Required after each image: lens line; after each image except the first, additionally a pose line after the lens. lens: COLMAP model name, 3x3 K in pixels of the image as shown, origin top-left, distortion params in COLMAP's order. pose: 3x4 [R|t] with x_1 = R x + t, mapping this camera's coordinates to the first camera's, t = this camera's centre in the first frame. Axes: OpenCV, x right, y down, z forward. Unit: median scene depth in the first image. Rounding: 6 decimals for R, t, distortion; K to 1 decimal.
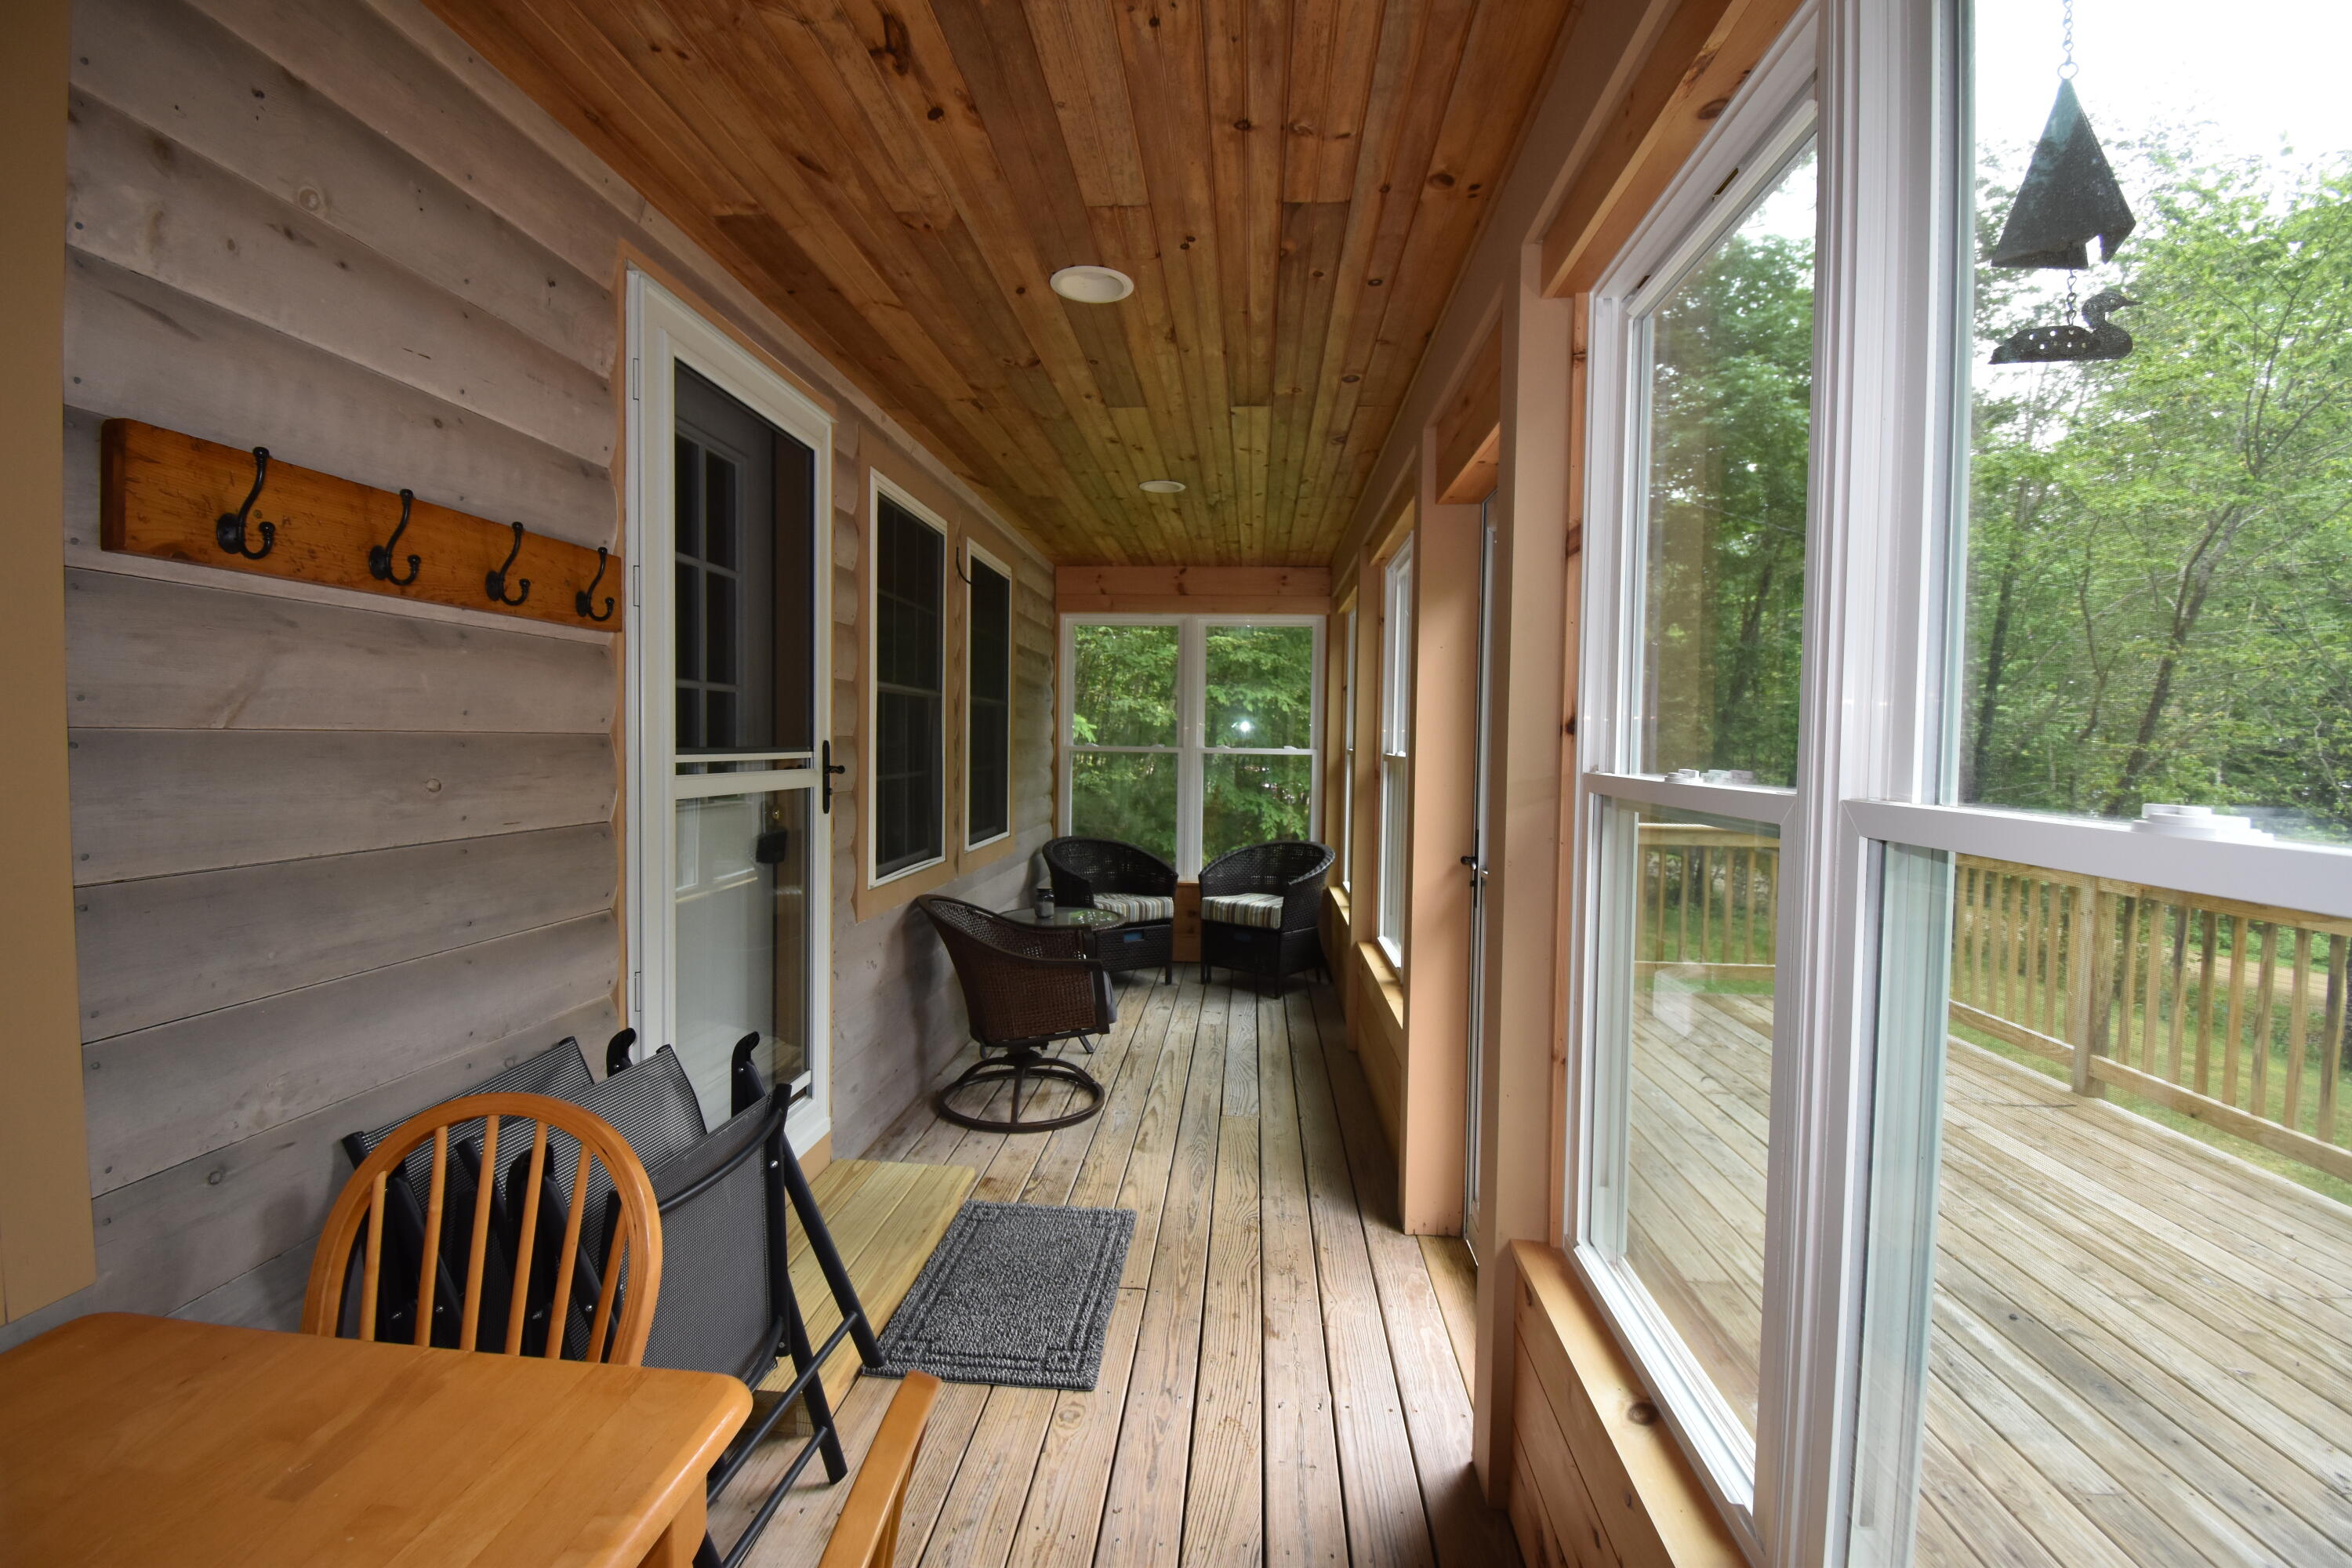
lens RADIAL K [[1032.3, 0, 1176.0], [0, 1032.3, 784.0], [0, 0, 1]] dist [0.000578, 0.000019]
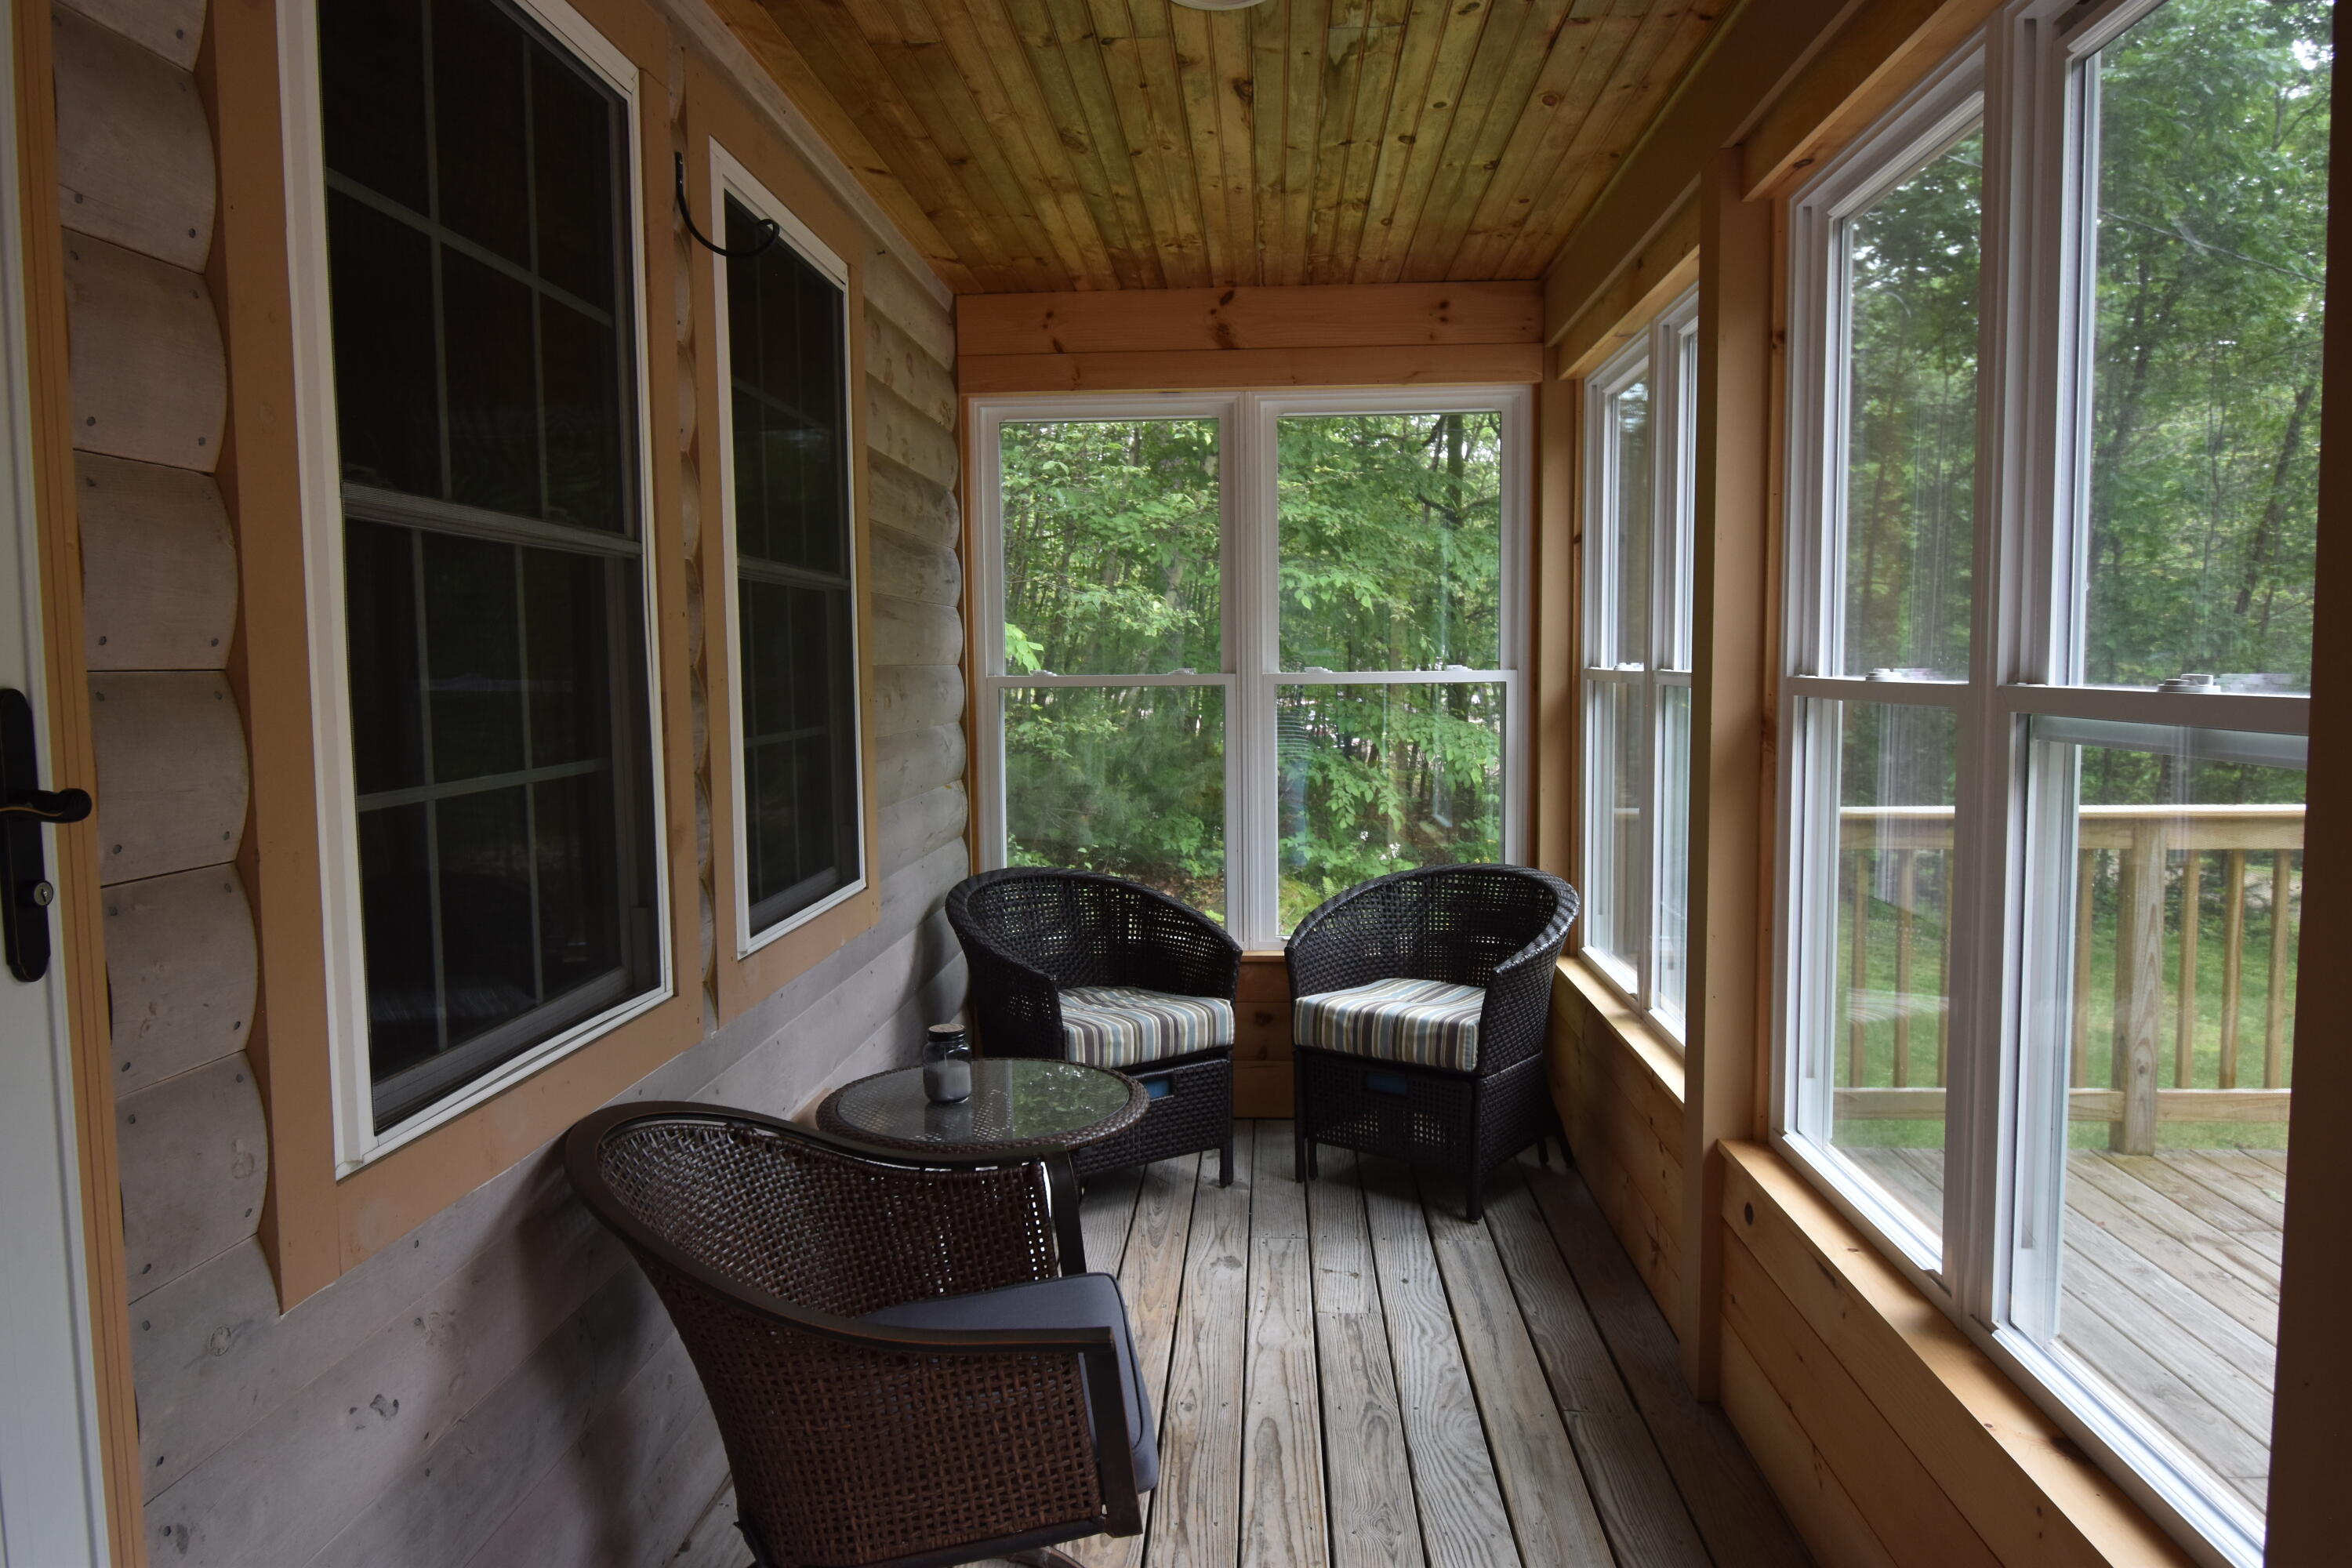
lens RADIAL K [[1479.1, 0, 1176.0], [0, 1479.1, 784.0], [0, 0, 1]] dist [-0.002902, -0.000839]
pose [[0.999514, -0.028178, 0.013303, -0.033501], [0.027632, 0.998834, 0.039576, -0.013289], [-0.014402, -0.039189, 0.999128, 0.337209]]
